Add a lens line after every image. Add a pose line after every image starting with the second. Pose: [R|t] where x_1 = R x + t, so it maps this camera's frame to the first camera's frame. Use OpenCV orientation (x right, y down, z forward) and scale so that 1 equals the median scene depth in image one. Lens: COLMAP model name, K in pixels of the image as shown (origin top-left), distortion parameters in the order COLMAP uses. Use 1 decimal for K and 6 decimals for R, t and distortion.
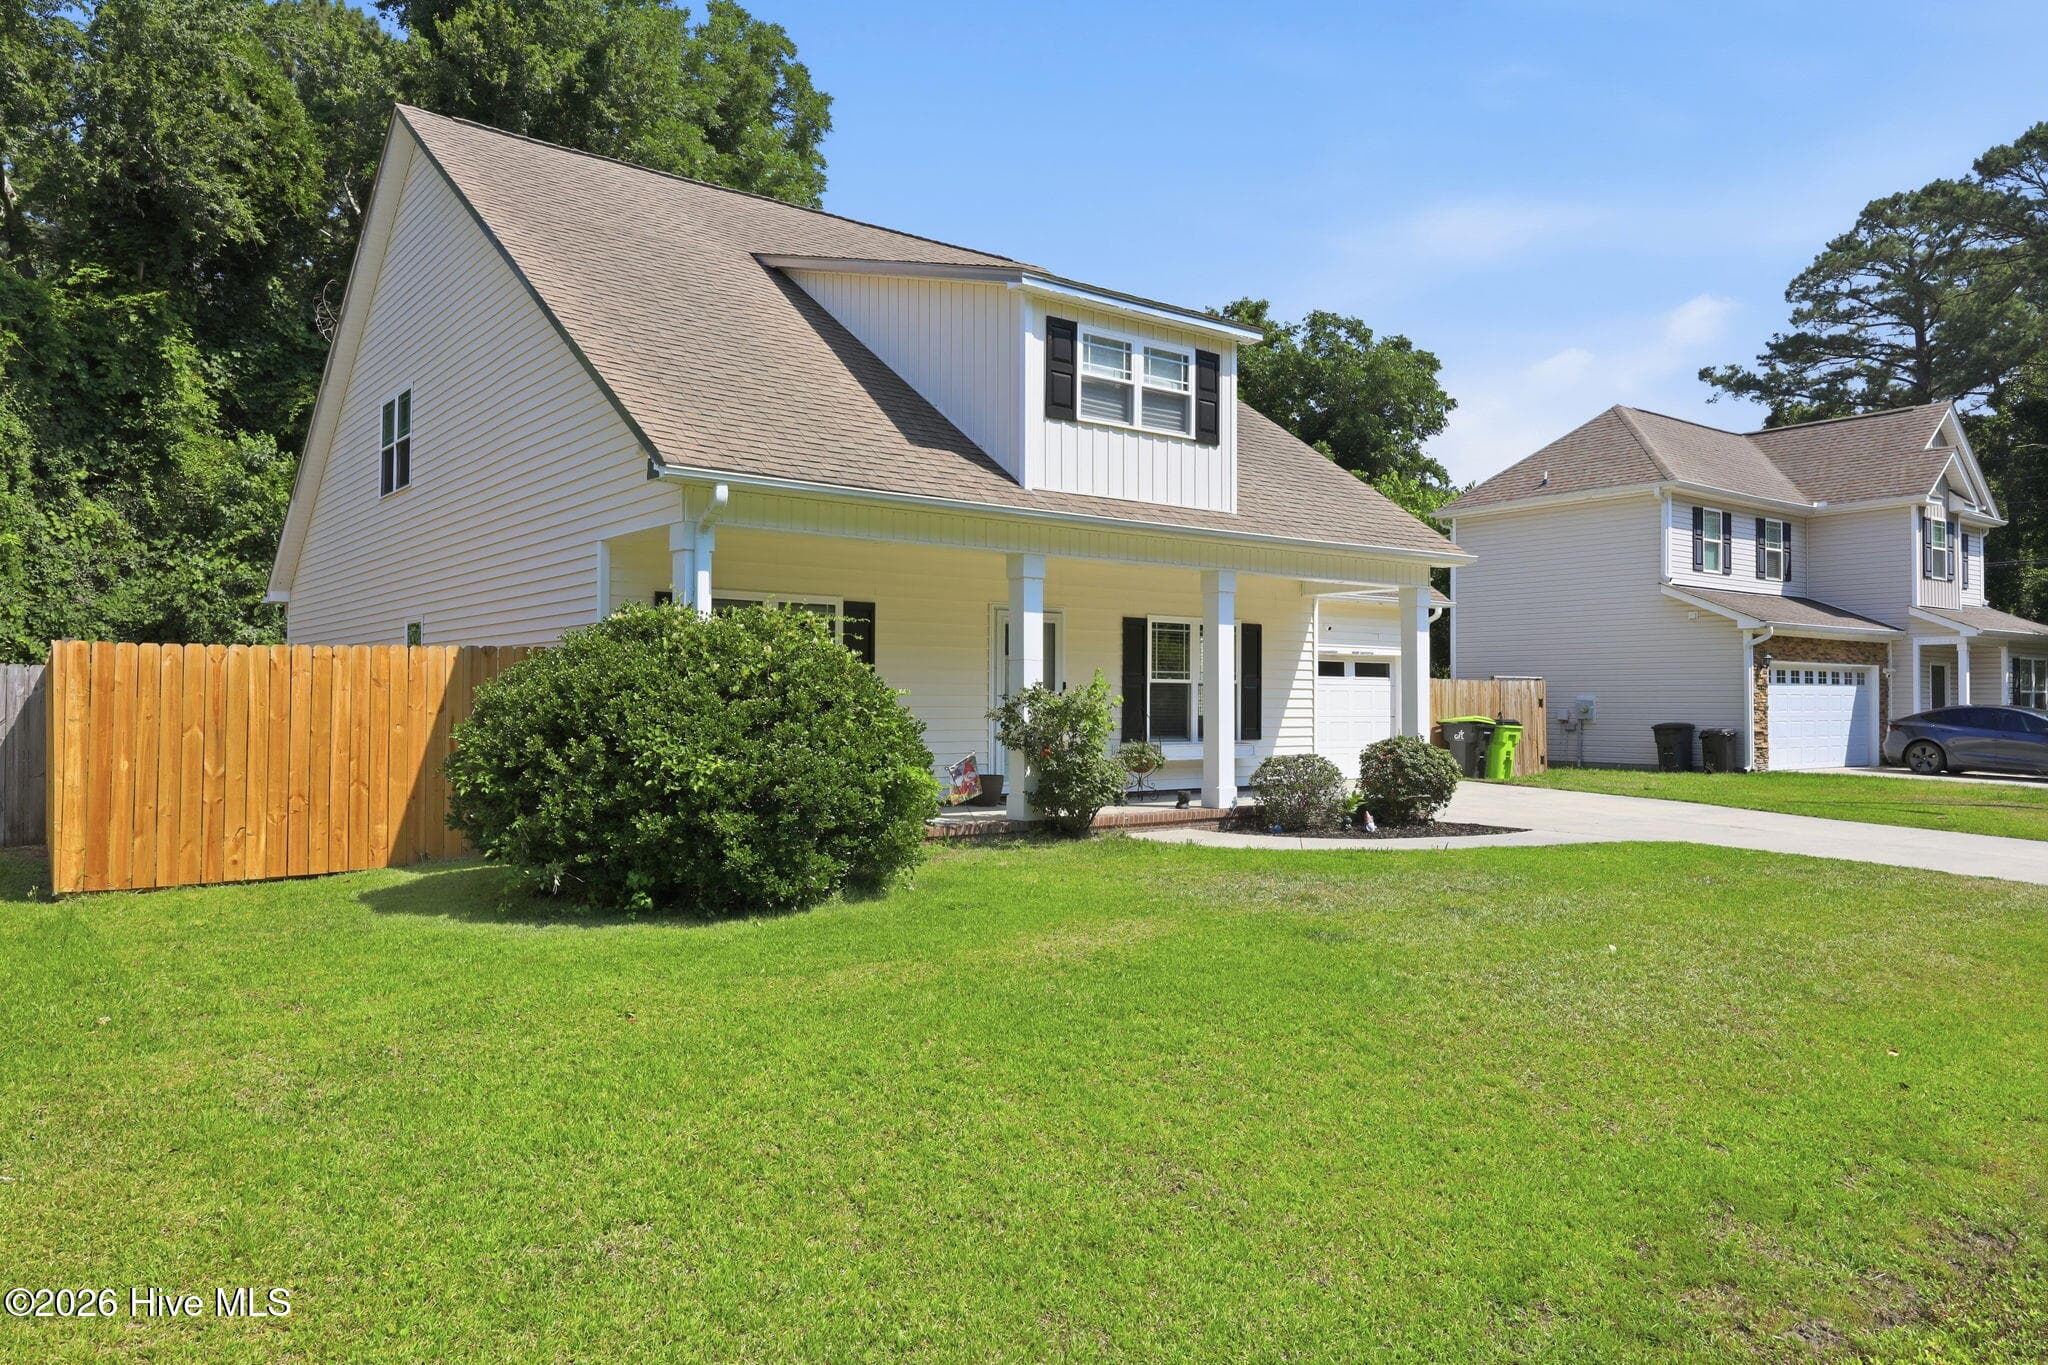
lens RADIAL K [[1390.3, 0, 1022.3], [0, 1390.3, 669.7], [0, 0, 1]] dist [0.011931, 0.004002]
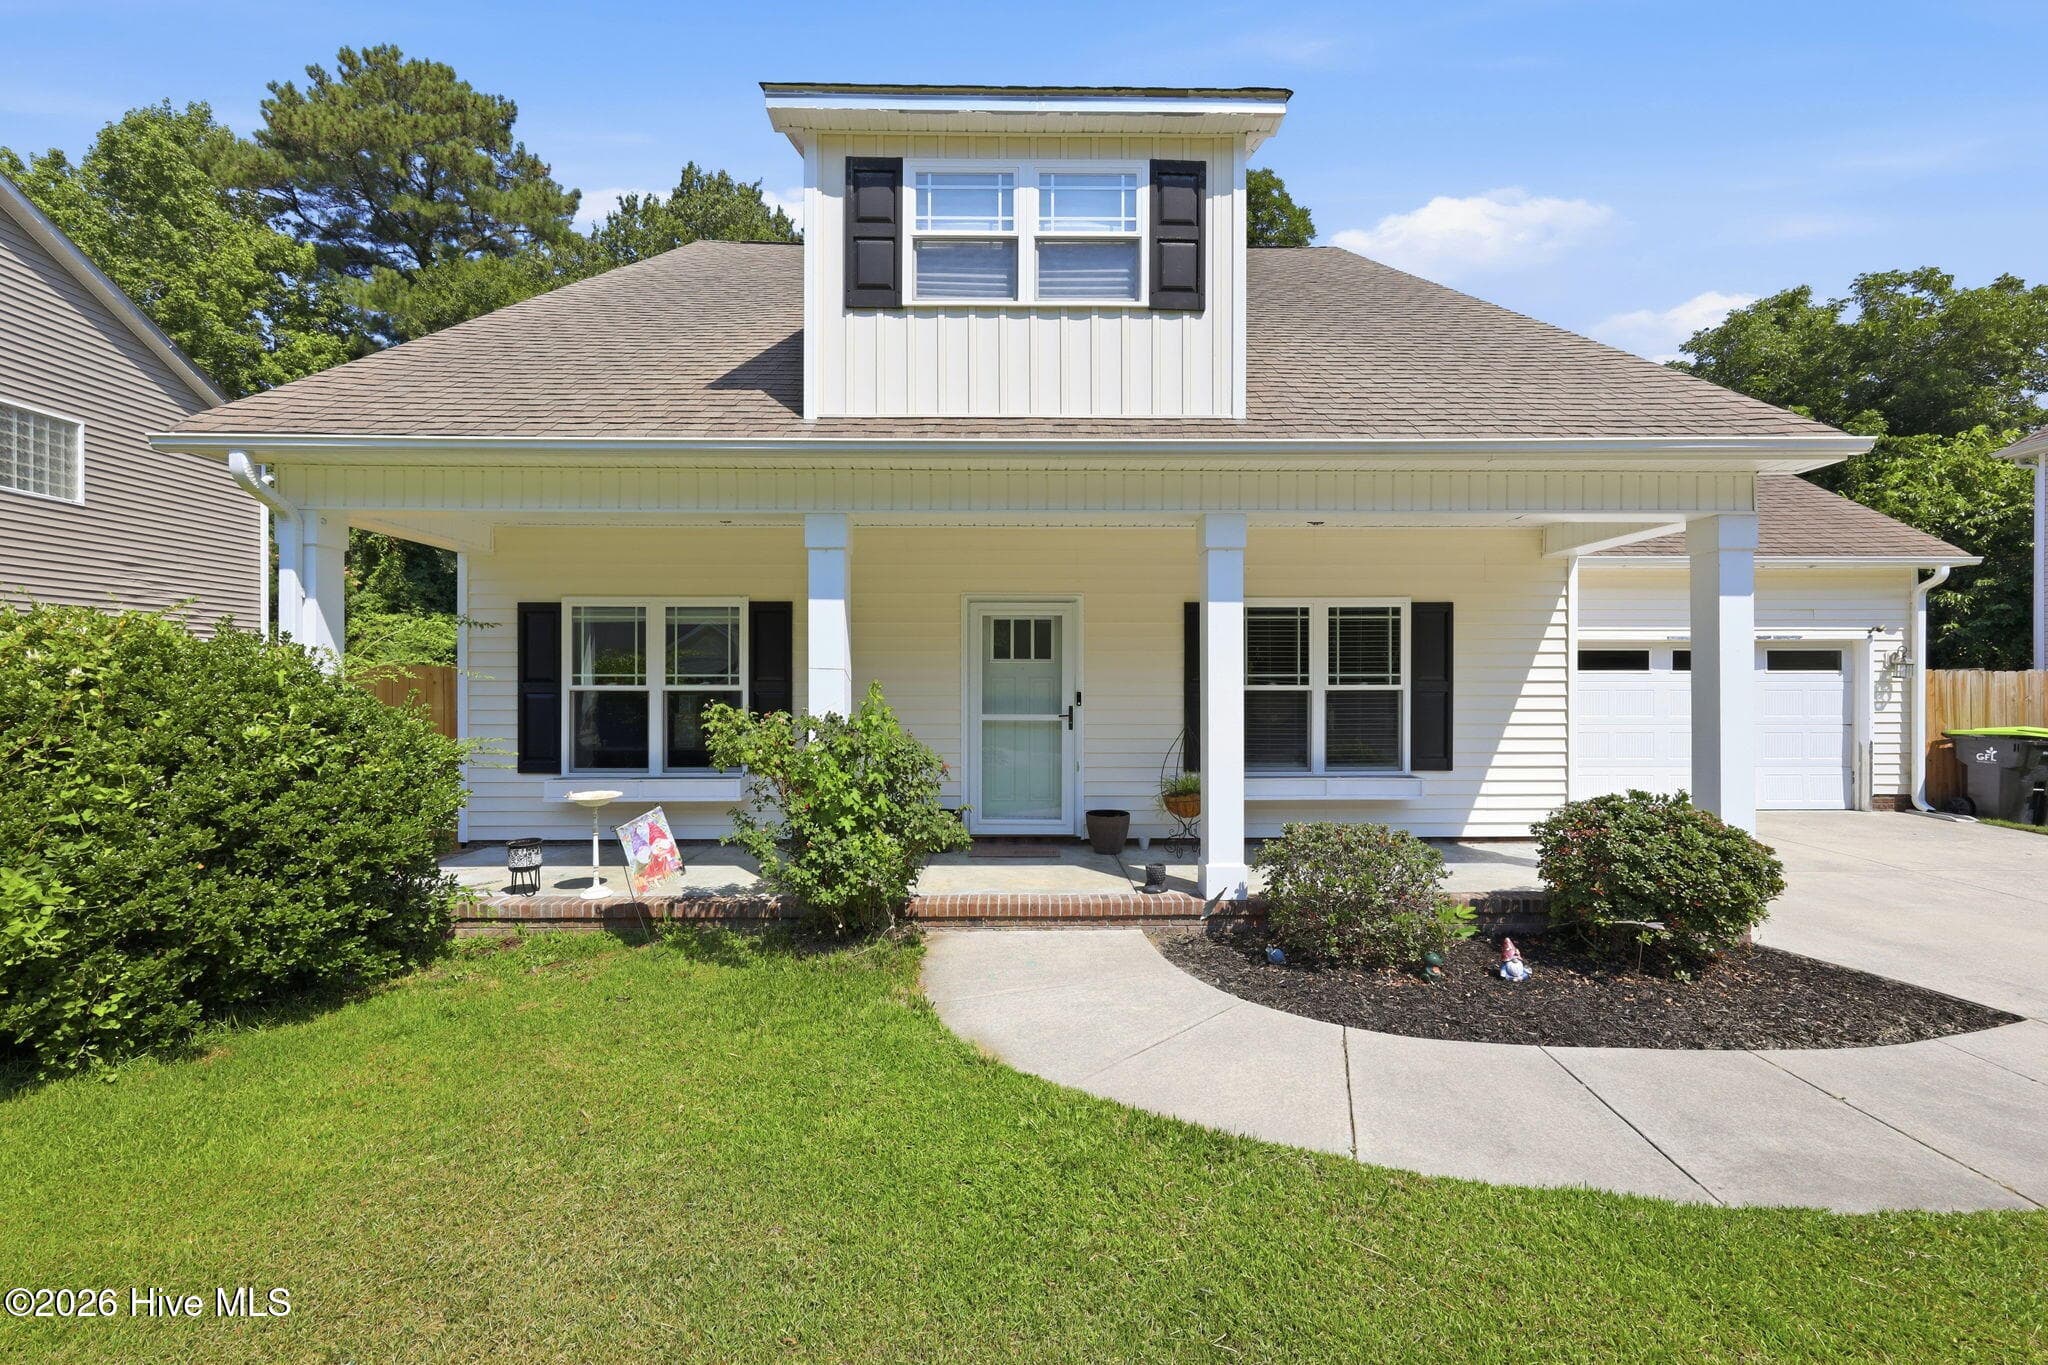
lens RADIAL K [[830.2, 0, 1023.5], [0, 830.2, 685.2], [0, 0, 1]] dist [0.000324, -0.000145]
pose [[0.799490, -0.003271, -0.600671, 0.181788], [0.018659, 0.999638, 0.019391, -0.002631], [0.600390, -0.026711, 0.799261, 0.400376]]
